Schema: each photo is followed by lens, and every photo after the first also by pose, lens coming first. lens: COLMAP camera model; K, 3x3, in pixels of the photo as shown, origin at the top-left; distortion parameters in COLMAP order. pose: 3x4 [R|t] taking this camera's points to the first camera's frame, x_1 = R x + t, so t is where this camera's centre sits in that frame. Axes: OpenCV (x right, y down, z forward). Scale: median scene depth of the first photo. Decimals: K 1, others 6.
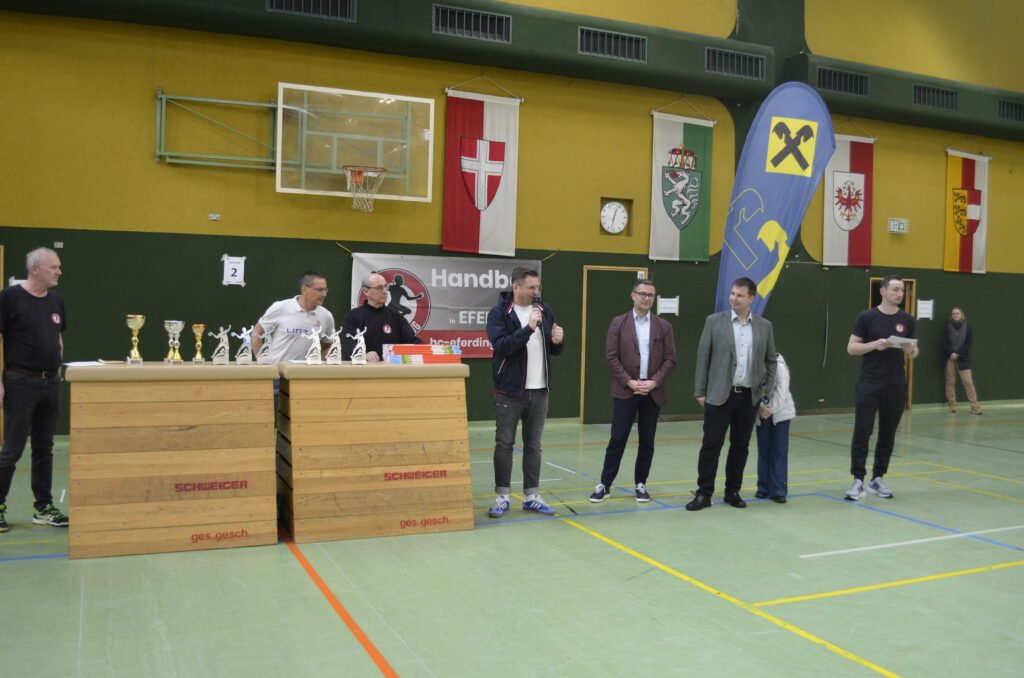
lens RADIAL K [[927.4, 0, 509.7], [0, 927.4, 330.9], [0, 0, 1]] dist [-0.071644, 0.005710]
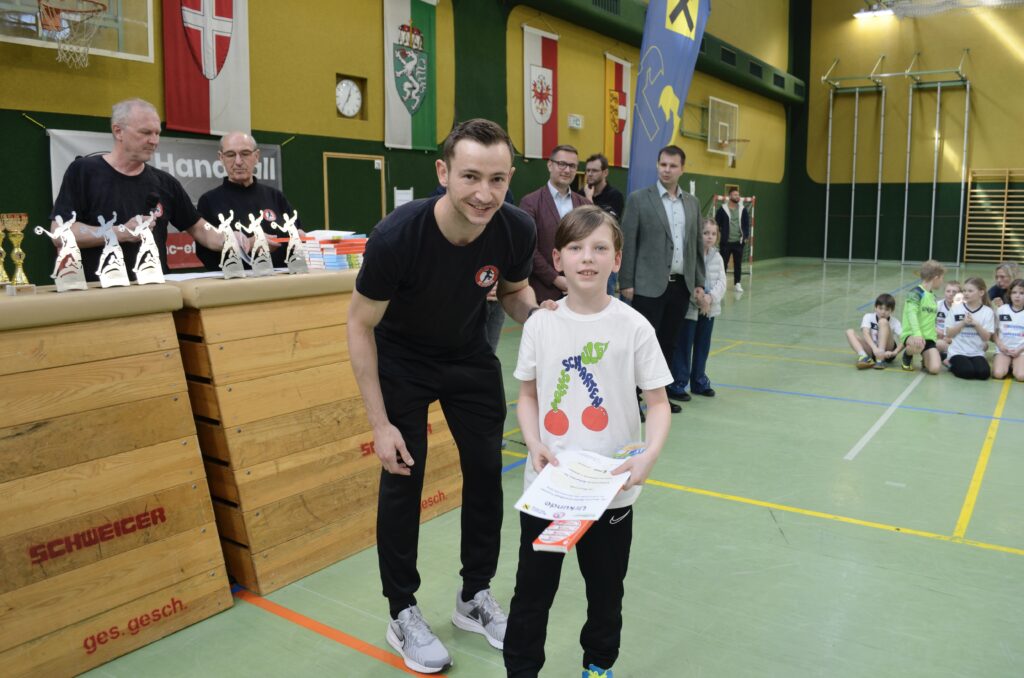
lens RADIAL K [[802.7, 0, 512.0], [0, 802.7, 334.8], [0, 0, 1]] dist [-0.082298, 0.008837]
pose [[0.855490, -0.101233, 0.507827, -0.190232], [0.038436, 0.990413, 0.132686, 0.007664], [-0.516390, -0.093993, 0.851180, 0.299500]]
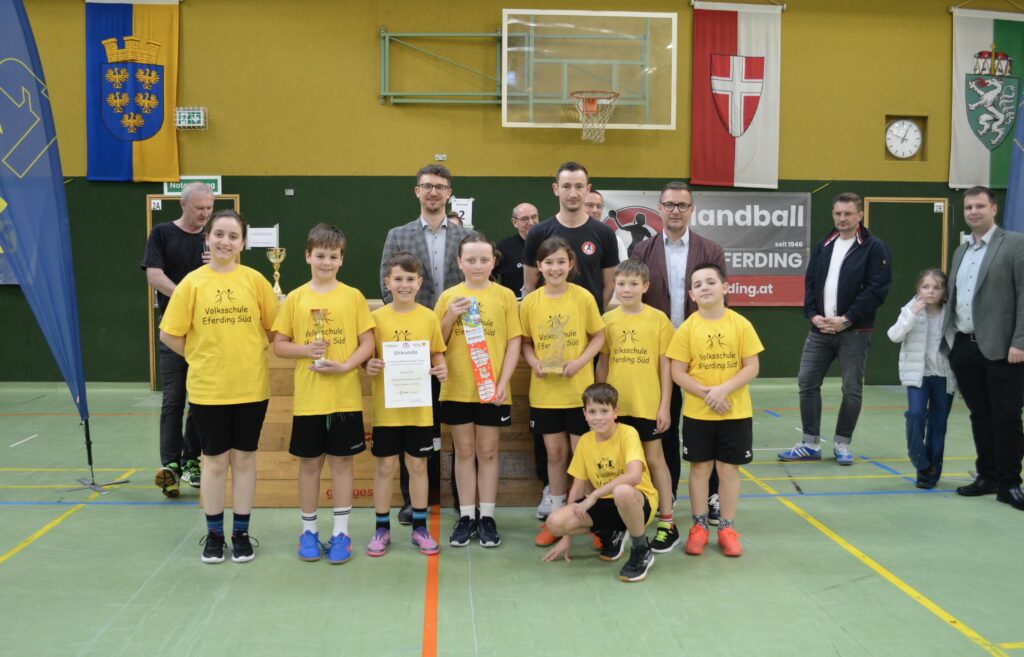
lens RADIAL K [[920.4, 0, 500.2], [0, 920.4, 318.1], [0, 0, 1]] dist [-0.080800, 0.004324]
pose [[0.935713, 0.002613, -0.352753, 0.070901], [0.007222, 0.999621, 0.026561, 0.017401], [0.352688, -0.027401, 0.935340, 0.124156]]
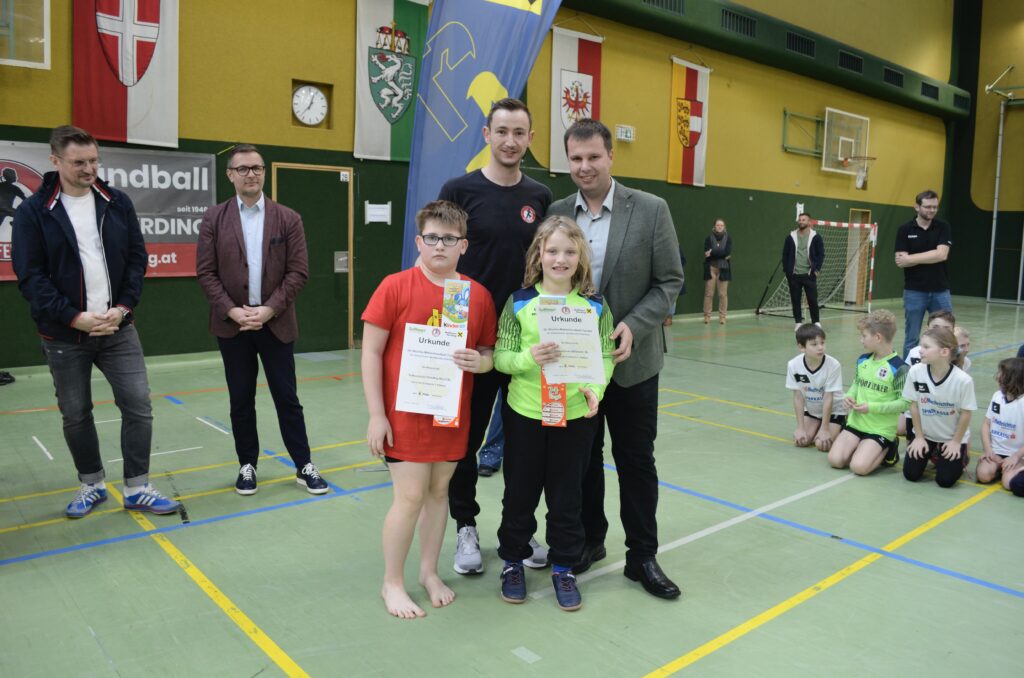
lens RADIAL K [[802.7, 0, 512.0], [0, 802.7, 334.8], [0, 0, 1]] dist [-0.082298, 0.008837]
pose [[0.958695, -0.035495, 0.282214, 0.092445], [0.006875, 0.994785, 0.101762, 0.012783], [-0.284355, -0.095619, 0.953939, 0.295916]]
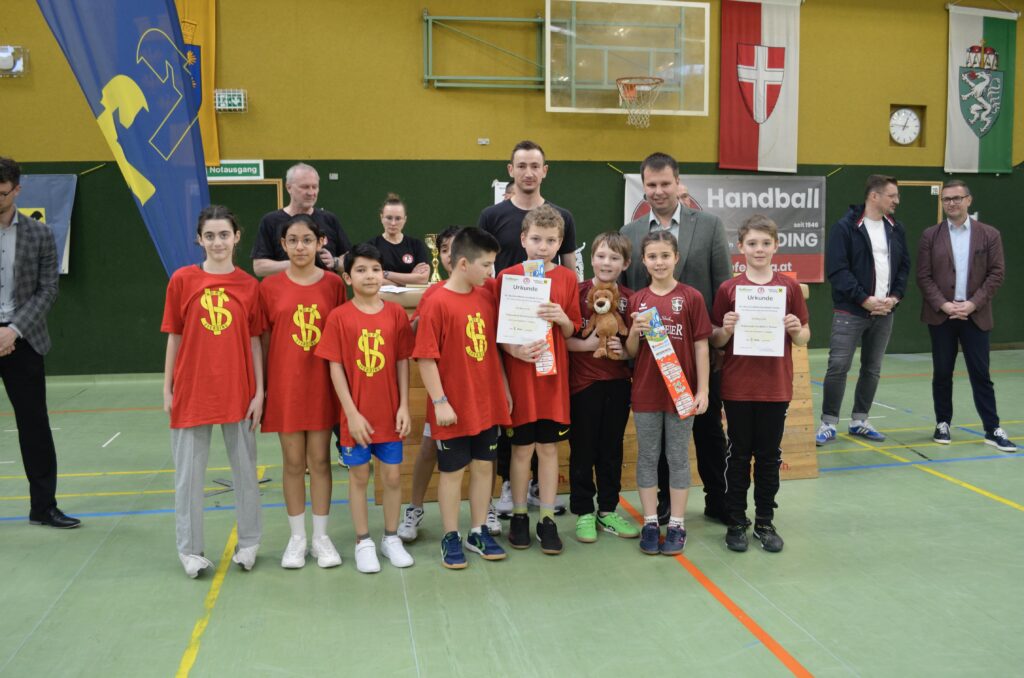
lens RADIAL K [[863.1, 0, 511.0], [0, 863.1, 335.2], [0, 0, 1]] dist [-0.083079, 0.009747]
pose [[0.971689, -0.004469, -0.236221, -0.079007], [0.022918, 0.996889, 0.075414, 0.011283], [0.235149, -0.078693, 0.968768, 0.113299]]
